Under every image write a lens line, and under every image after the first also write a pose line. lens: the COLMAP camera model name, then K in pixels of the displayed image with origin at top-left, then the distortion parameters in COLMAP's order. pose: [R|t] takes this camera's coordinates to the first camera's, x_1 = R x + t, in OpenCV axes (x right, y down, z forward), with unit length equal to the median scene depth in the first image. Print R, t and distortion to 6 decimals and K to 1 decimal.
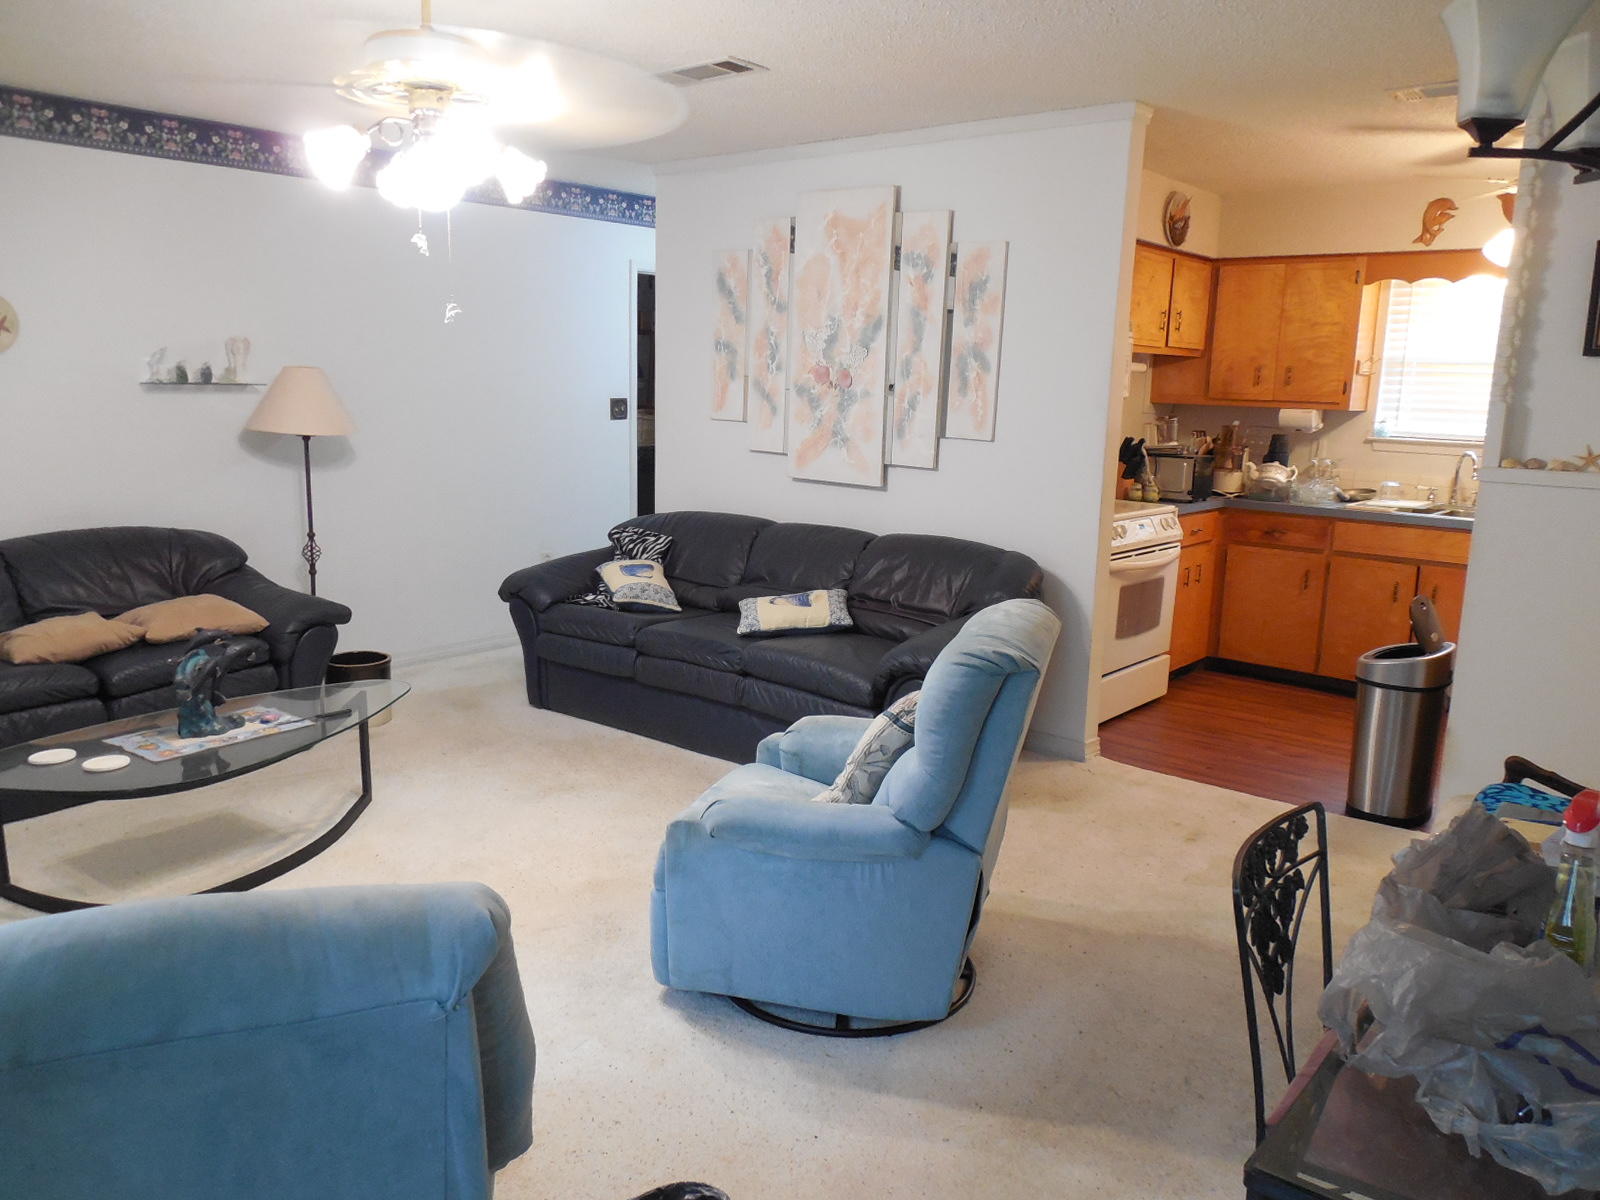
lens RADIAL K [[1186.1, 0, 793.5], [0, 1186.1, 596.3], [0, 0, 1]] dist [-0.004997, -0.002983]
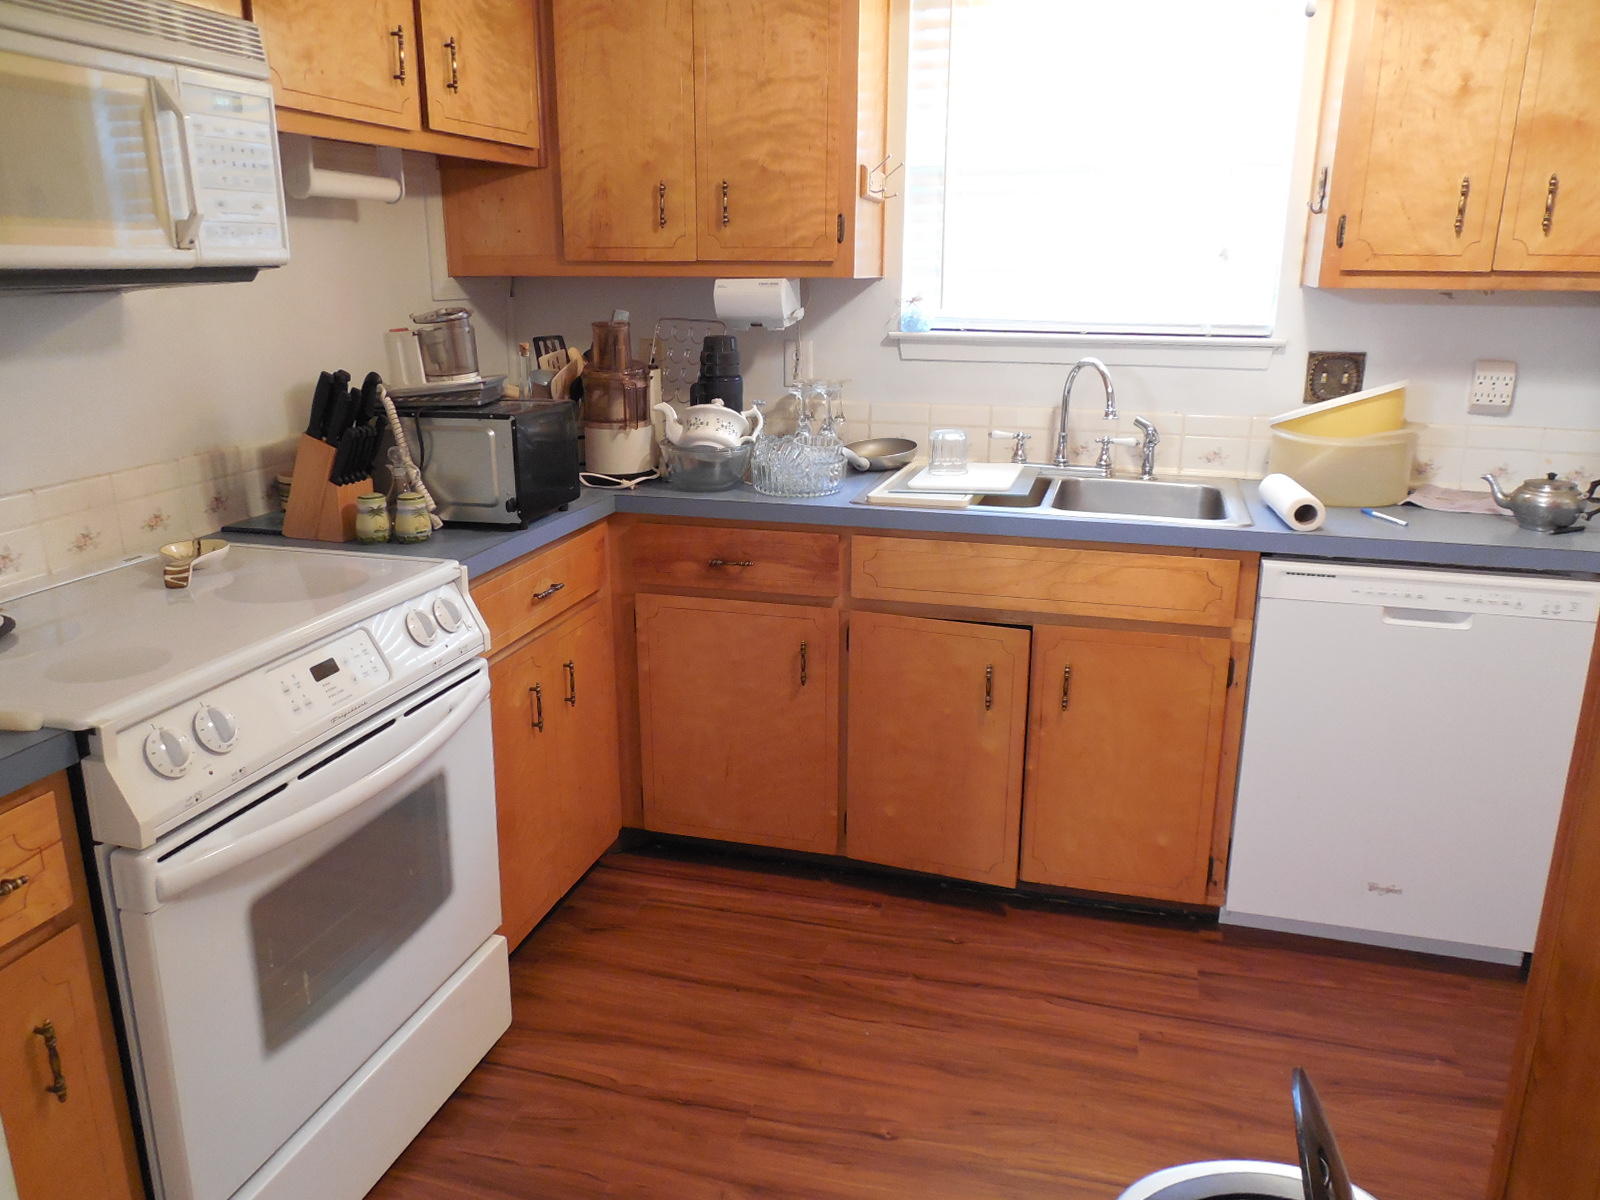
lens RADIAL K [[1186.1, 0, 793.5], [0, 1186.1, 596.3], [0, 0, 1]] dist [-0.004997, -0.002983]
pose [[0.913873, -0.134535, 0.383063, 0.253453], [0.095216, 0.988208, 0.119911, -0.091857], [-0.394678, -0.073109, 0.915906, 0.575210]]
